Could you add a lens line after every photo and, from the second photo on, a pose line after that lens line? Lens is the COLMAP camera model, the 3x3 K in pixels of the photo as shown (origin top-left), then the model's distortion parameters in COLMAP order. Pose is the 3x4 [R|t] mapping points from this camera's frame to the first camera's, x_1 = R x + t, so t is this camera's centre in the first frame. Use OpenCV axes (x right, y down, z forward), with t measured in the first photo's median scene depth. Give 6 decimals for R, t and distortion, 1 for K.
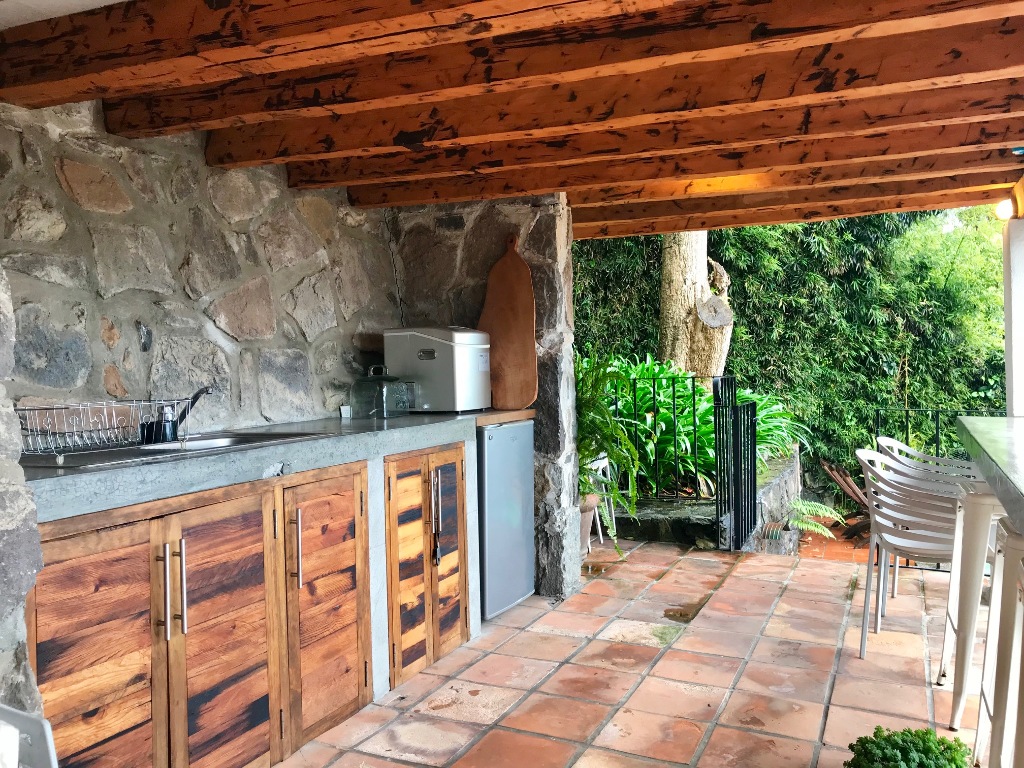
lens RADIAL K [[836.1, 0, 515.2], [0, 836.1, 379.8], [0, 0, 1]] dist [0.006332, 0.000838]
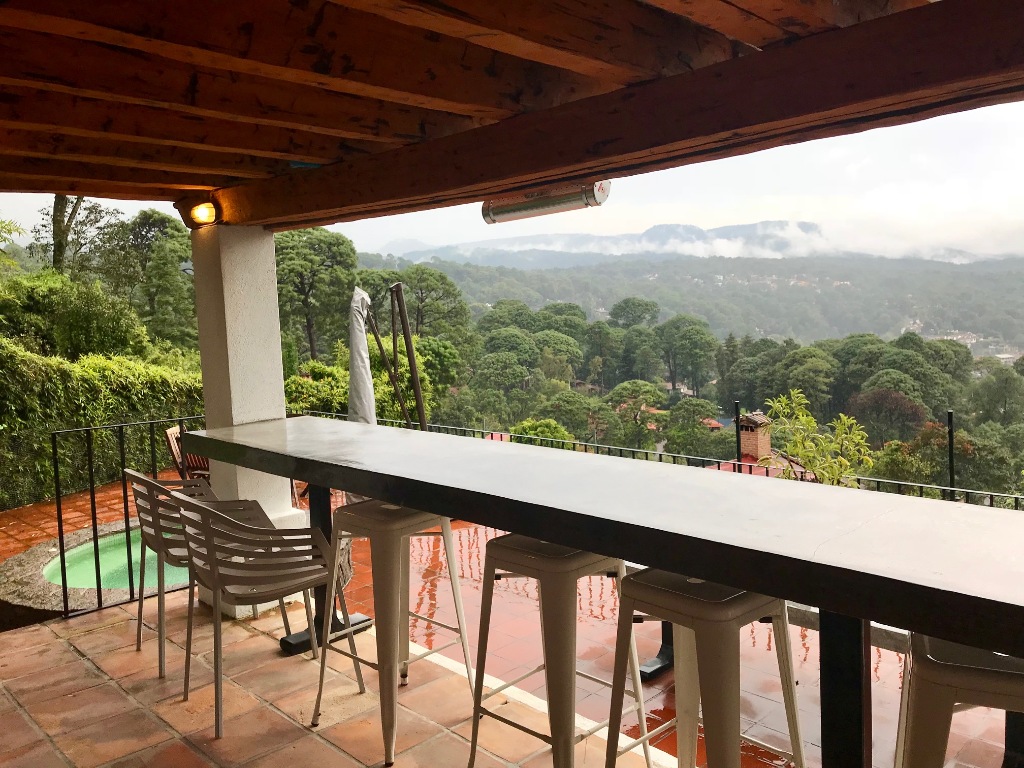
lens RADIAL K [[836.1, 0, 515.2], [0, 836.1, 379.8], [0, 0, 1]] dist [0.006332, 0.000838]
pose [[0.352888, -0.076928, 0.932498, -0.279241], [0.047370, 0.996805, 0.064306, -0.079629], [-0.934466, 0.021480, 0.355405, 0.460245]]
